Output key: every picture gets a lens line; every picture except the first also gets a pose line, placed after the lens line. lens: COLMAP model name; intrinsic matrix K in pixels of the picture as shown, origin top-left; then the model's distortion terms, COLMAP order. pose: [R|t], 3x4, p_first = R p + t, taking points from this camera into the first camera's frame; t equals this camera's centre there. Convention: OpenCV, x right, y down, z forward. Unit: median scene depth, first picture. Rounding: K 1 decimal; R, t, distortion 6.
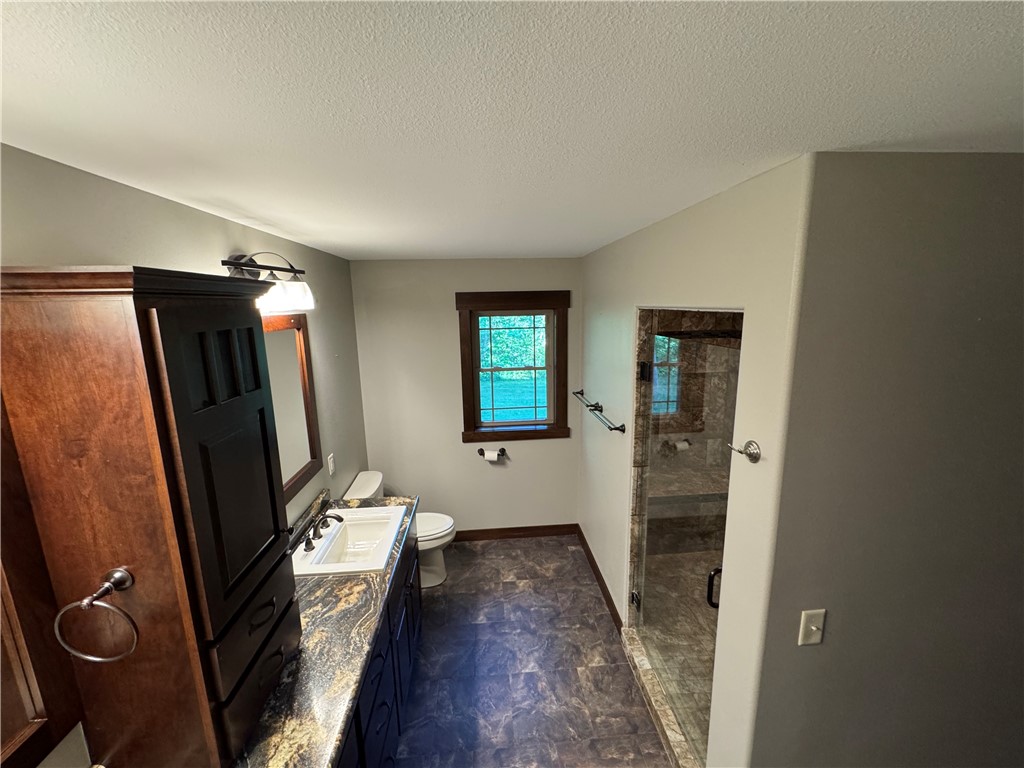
lens RADIAL K [[409.7, 0, 513.4], [0, 409.7, 384.8], [0, 0, 1]] dist [-0.000257, -0.000192]
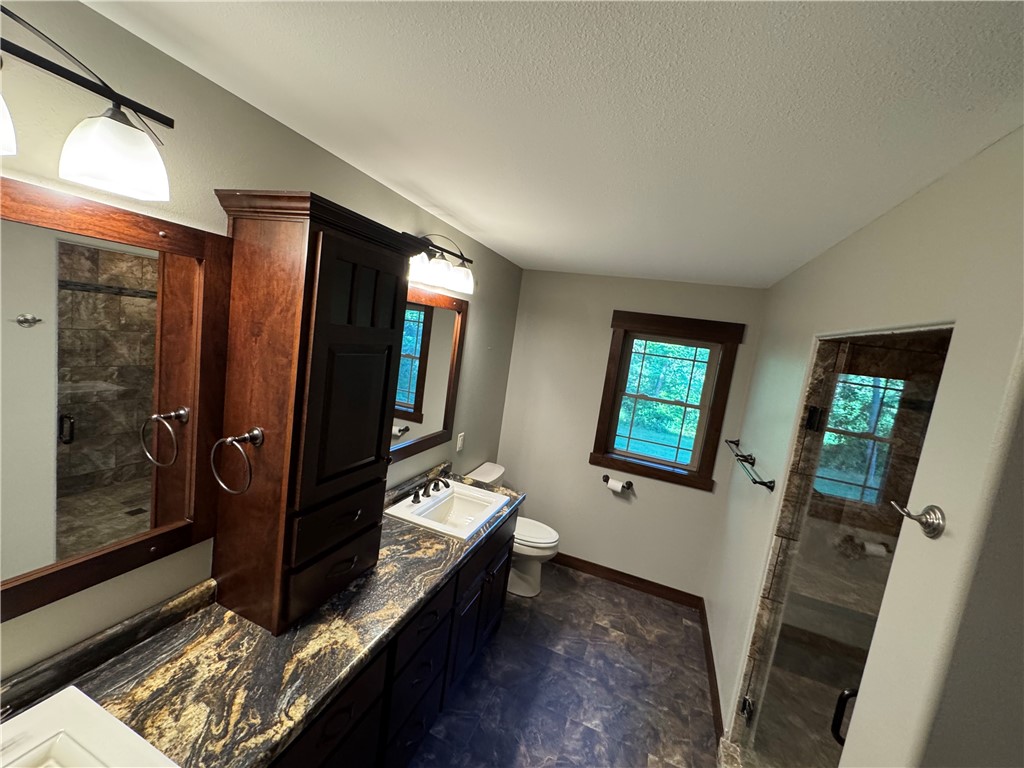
lens RADIAL K [[409.7, 0, 512.0], [0, 409.7, 383.7], [0, 0, 1]] dist [-0.000257, -0.000192]
pose [[0.893780, 0.193926, -0.404412, 0.088854], [-0.232970, 0.971241, -0.049145, 0.064653], [0.383252, 0.138141, 0.913255, 0.034594]]
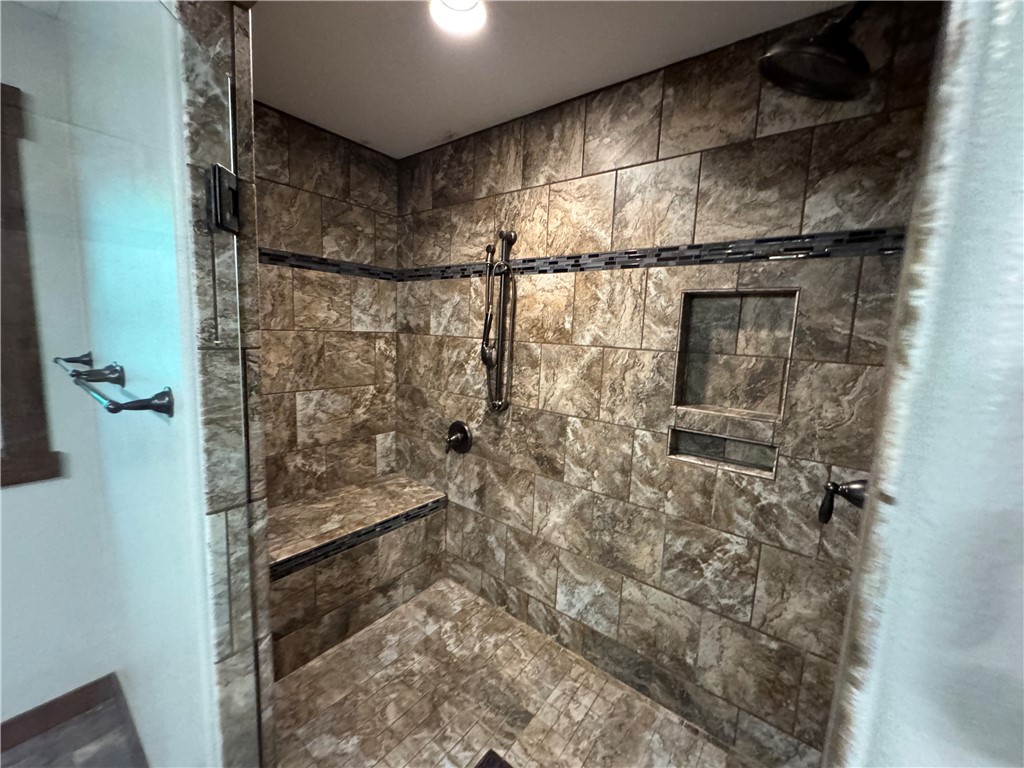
lens RADIAL K [[409.7, 0, 514.5], [0, 409.7, 380.2], [0, 0, 1]] dist [-0.000257, -0.000192]
pose [[0.675667, -0.042831, 0.735962, 0.197515], [0.085123, 0.996166, -0.020175, 0.108616], [-0.732276, 0.076278, 0.676722, 0.532245]]
